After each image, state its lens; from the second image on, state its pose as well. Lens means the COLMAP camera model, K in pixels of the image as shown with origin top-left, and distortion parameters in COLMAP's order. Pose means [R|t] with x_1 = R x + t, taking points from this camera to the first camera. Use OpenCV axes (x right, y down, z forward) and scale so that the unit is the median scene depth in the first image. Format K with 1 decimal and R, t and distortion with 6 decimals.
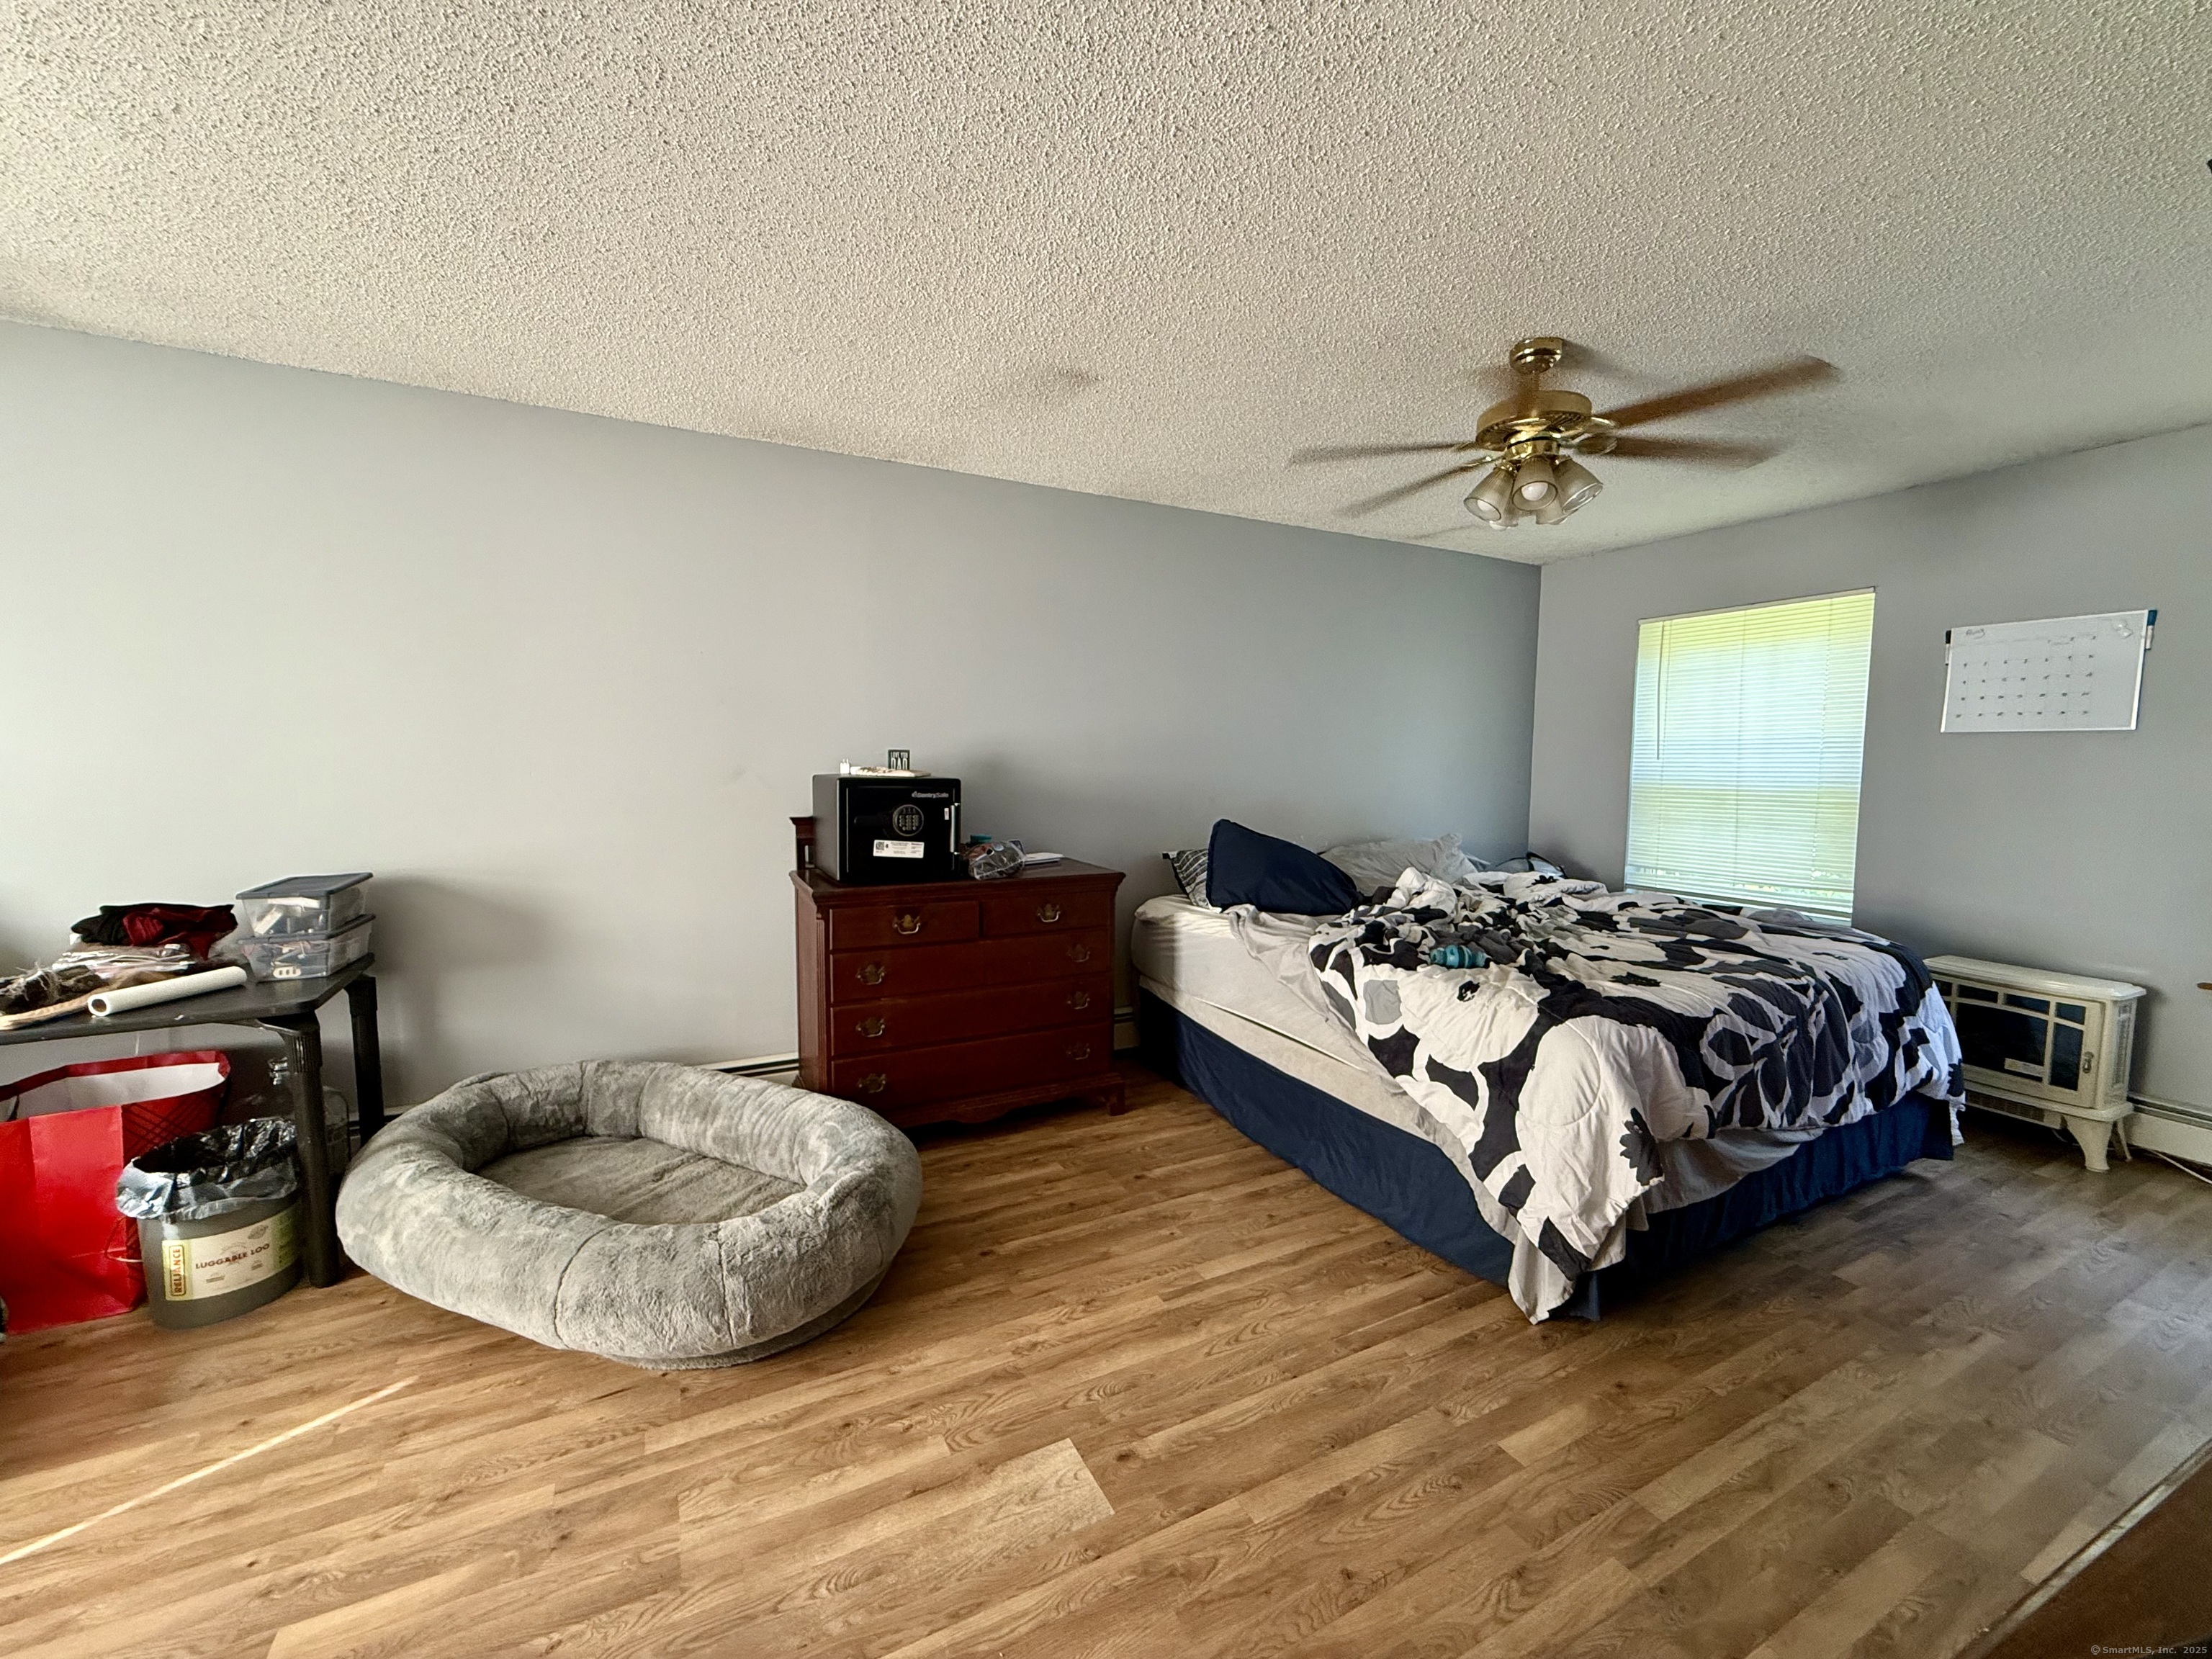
lens RADIAL K [[883.1, 0, 1099.6], [0, 883.1, 823.8], [0, 0, 1]] dist [-0.002365, 0.000445]
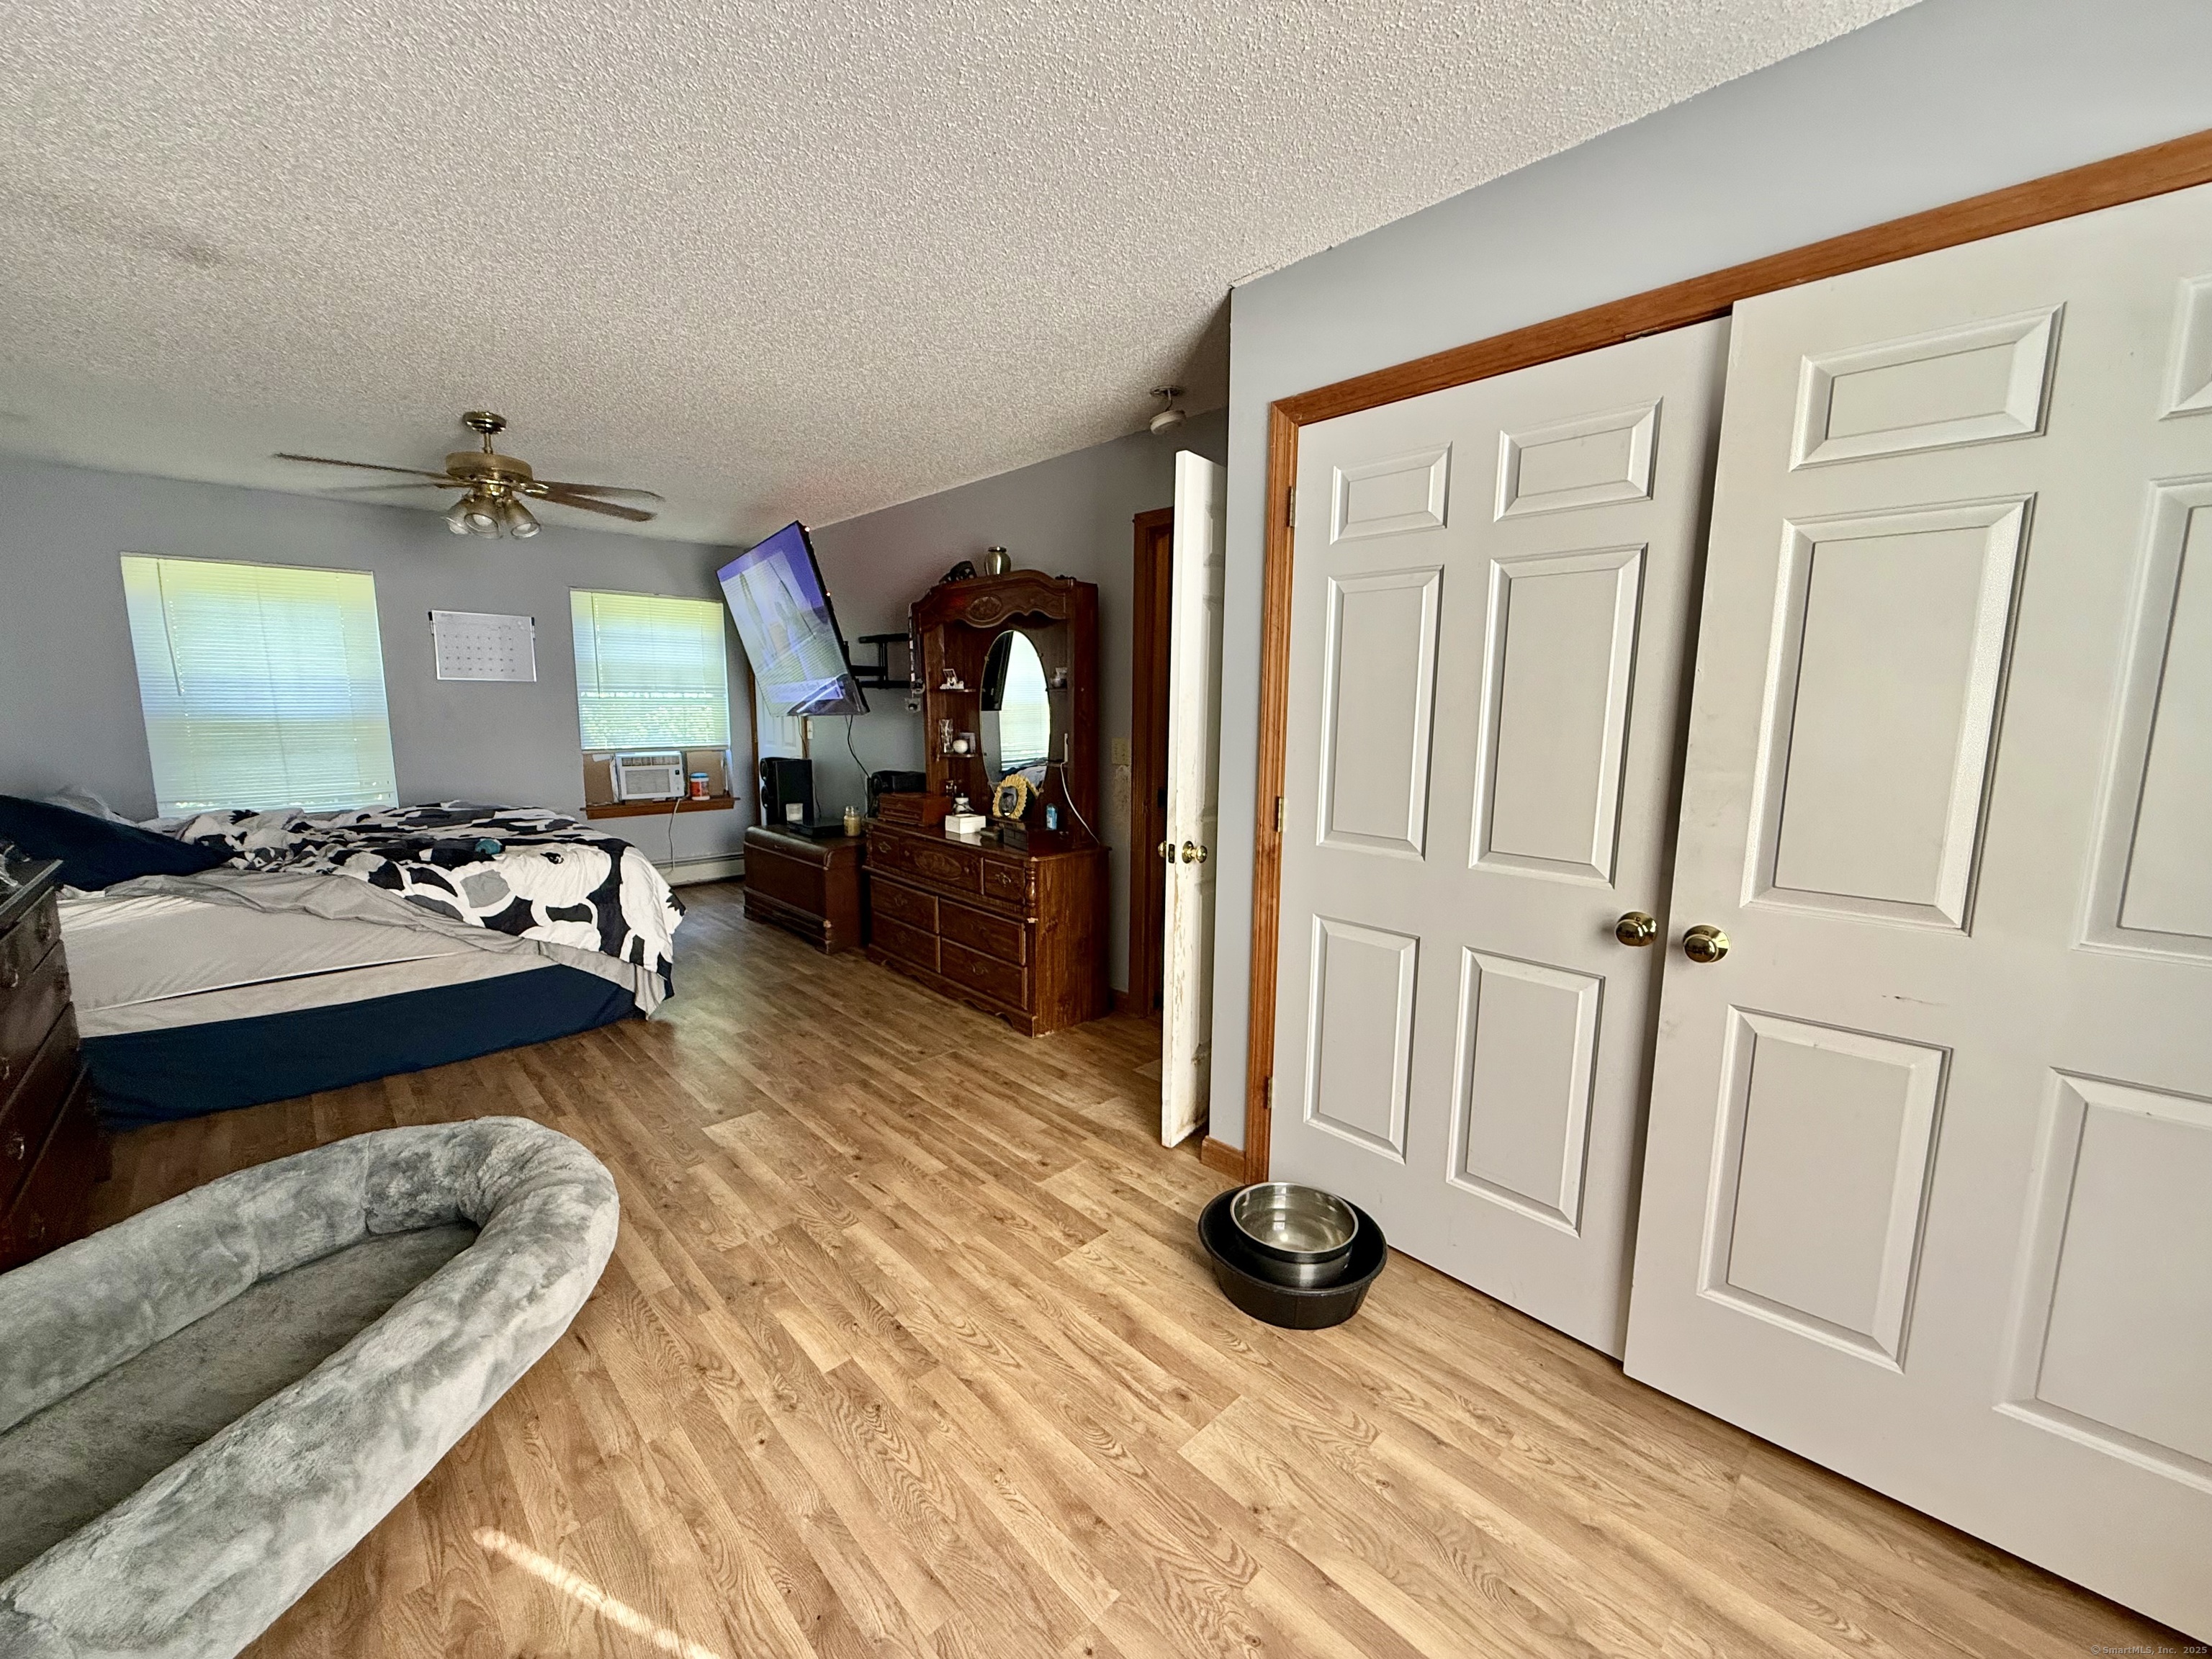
lens RADIAL K [[883.1, 0, 1102.2], [0, 883.1, 829.8], [0, 0, 1]] dist [-0.002365, 0.000445]
pose [[-0.285987, -0.148418, 0.946670, -1.342892], [0.059119, 0.983317, 0.172023, -0.066662], [-0.956408, 0.105162, -0.272442, 0.531275]]
